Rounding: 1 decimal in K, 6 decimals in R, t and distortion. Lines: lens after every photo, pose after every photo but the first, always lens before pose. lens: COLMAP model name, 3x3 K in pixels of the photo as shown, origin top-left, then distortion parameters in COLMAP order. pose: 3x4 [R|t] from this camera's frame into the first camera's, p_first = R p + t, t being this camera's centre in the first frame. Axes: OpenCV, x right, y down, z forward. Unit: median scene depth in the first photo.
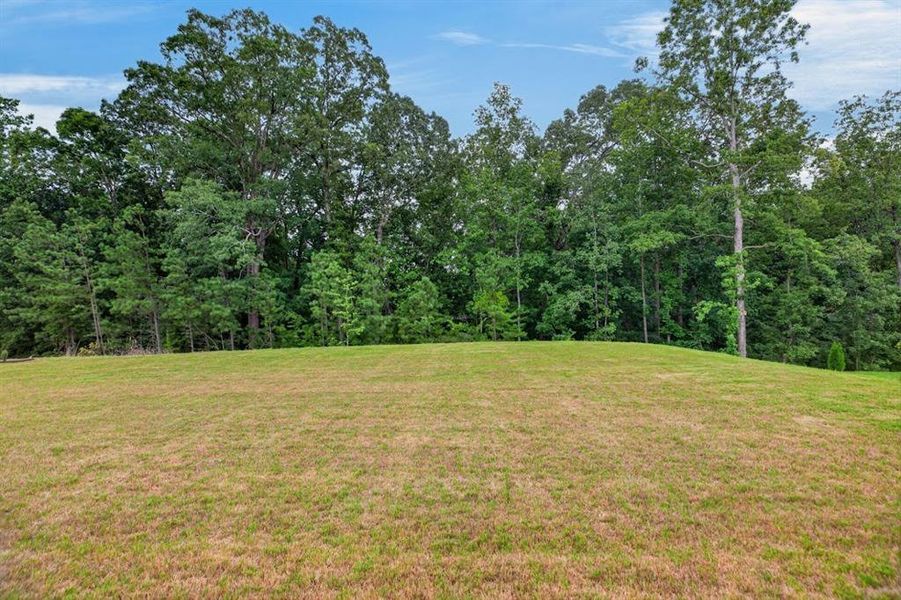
lens RADIAL K [[406.5, 0, 457.3], [0, 406.5, 309.8], [0, 0, 1]] dist [-0.003087, 0.000505]
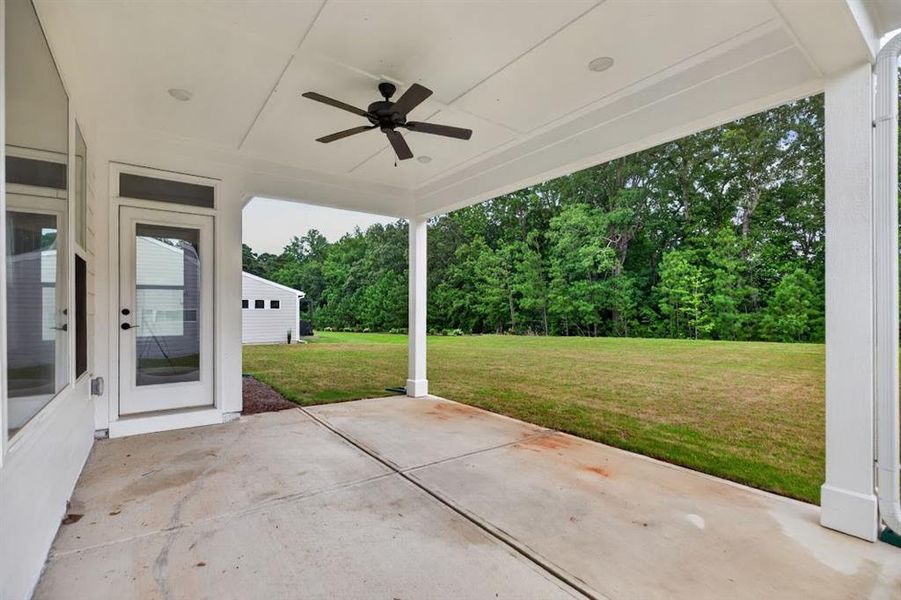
lens RADIAL K [[406.5, 0, 457.3], [0, 406.5, 309.8], [0, 0, 1]] dist [-0.003087, 0.000505]
pose [[0.643730, 0.011118, -0.765172, 0.112751], [-0.003558, 0.999927, 0.011536, -0.001709], [0.765244, -0.004704, 0.643723, -0.104713]]
